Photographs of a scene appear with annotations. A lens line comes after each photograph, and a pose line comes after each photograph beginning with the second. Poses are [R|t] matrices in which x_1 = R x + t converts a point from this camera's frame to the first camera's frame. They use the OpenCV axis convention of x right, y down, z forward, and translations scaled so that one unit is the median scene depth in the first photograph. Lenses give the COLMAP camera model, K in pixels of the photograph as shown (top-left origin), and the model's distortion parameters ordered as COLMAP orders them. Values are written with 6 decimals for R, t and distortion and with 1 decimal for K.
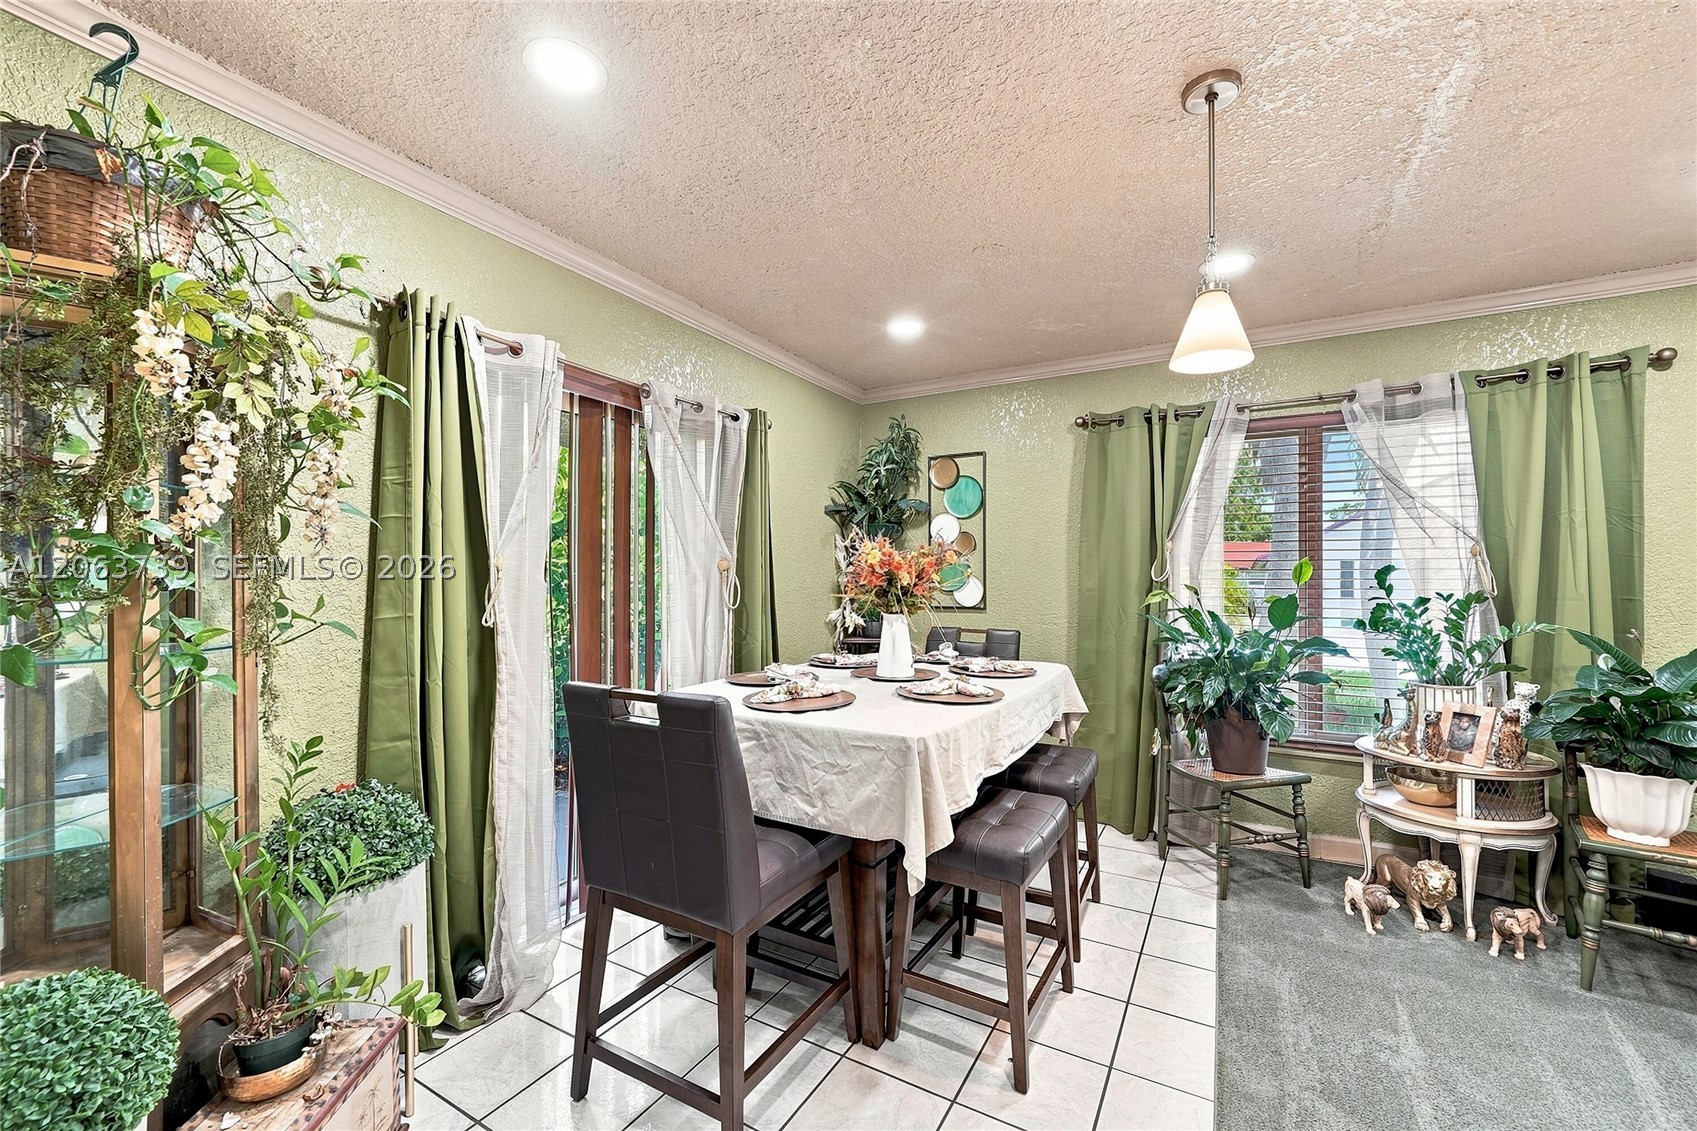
lens RADIAL K [[707.5, 0, 848.6], [0, 707.5, 575.0], [0, 0, 1]] dist [-0.001063, -0.000001]
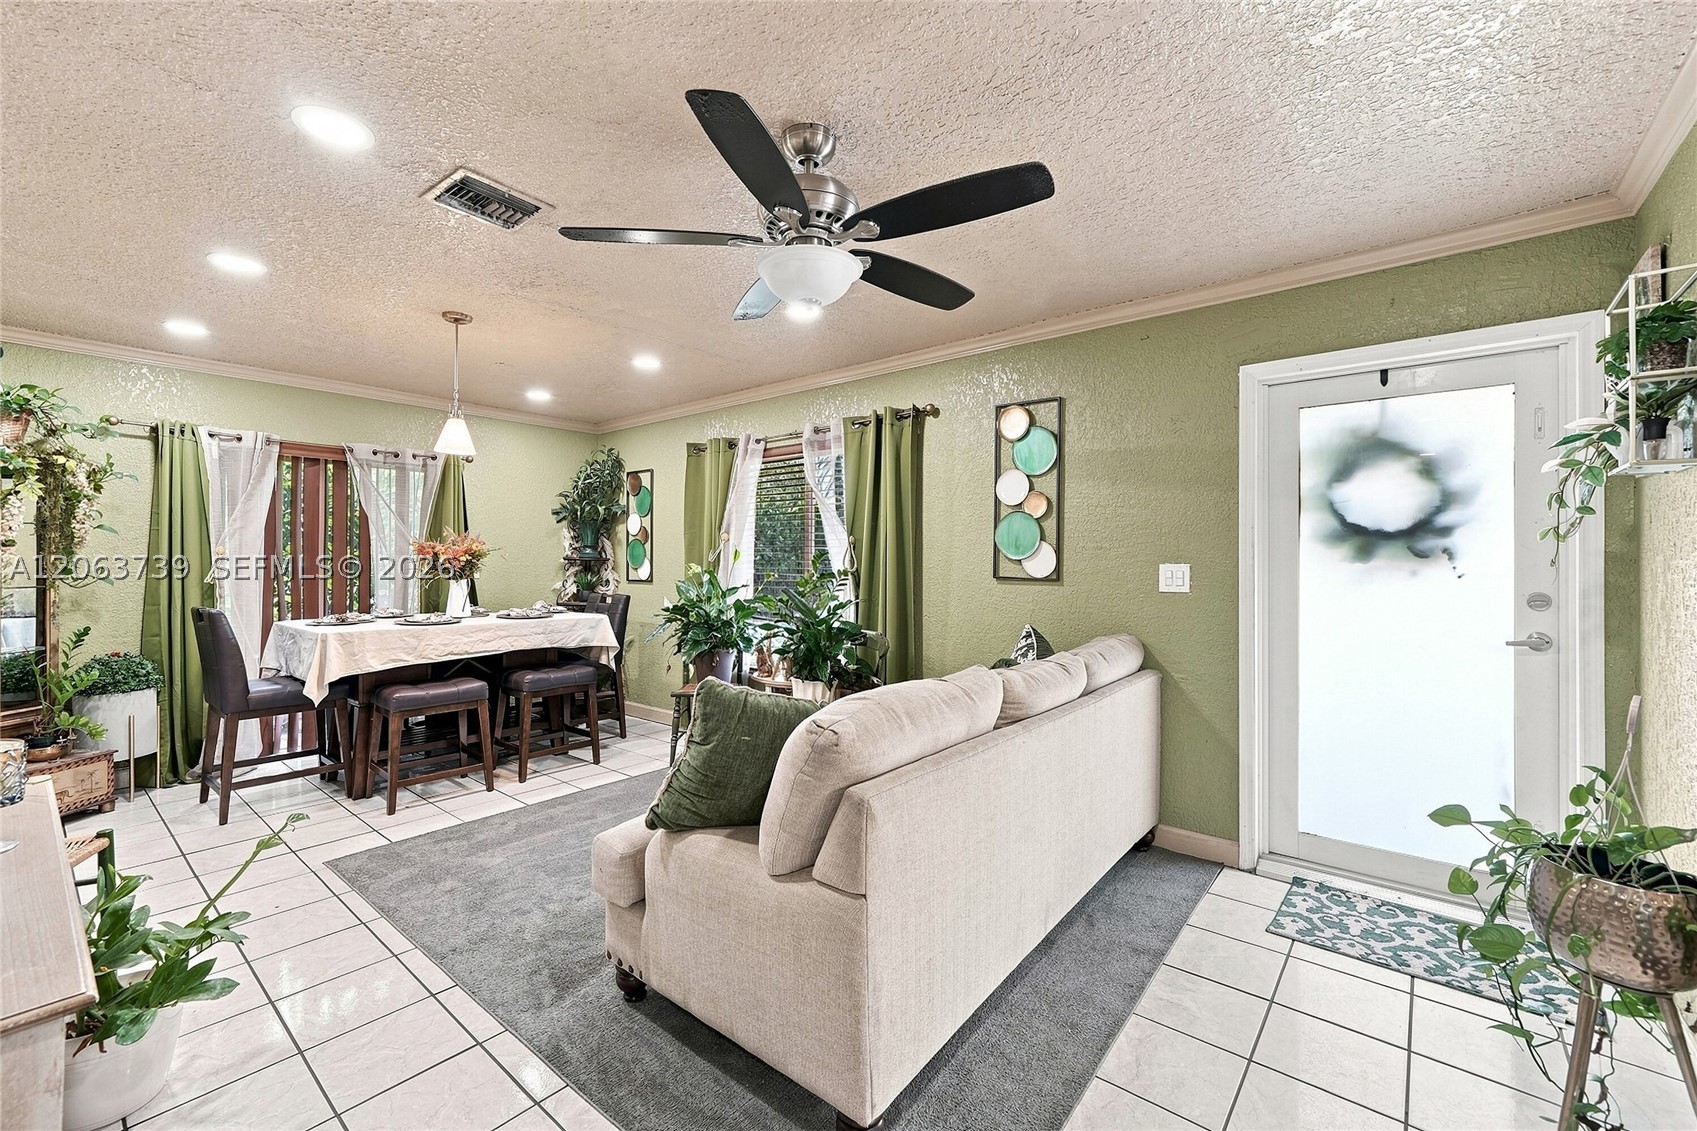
lens RADIAL K [[707.5, 0, 846.2], [0, 707.5, 560.2], [0, 0, 1]] dist [-0.001063, -0.000001]
pose [[0.985057, -0.002842, -0.172206, 0.814486], [0.004745, 0.999932, 0.010645, -0.006908], [0.172164, -0.011303, 0.985003, -0.316208]]
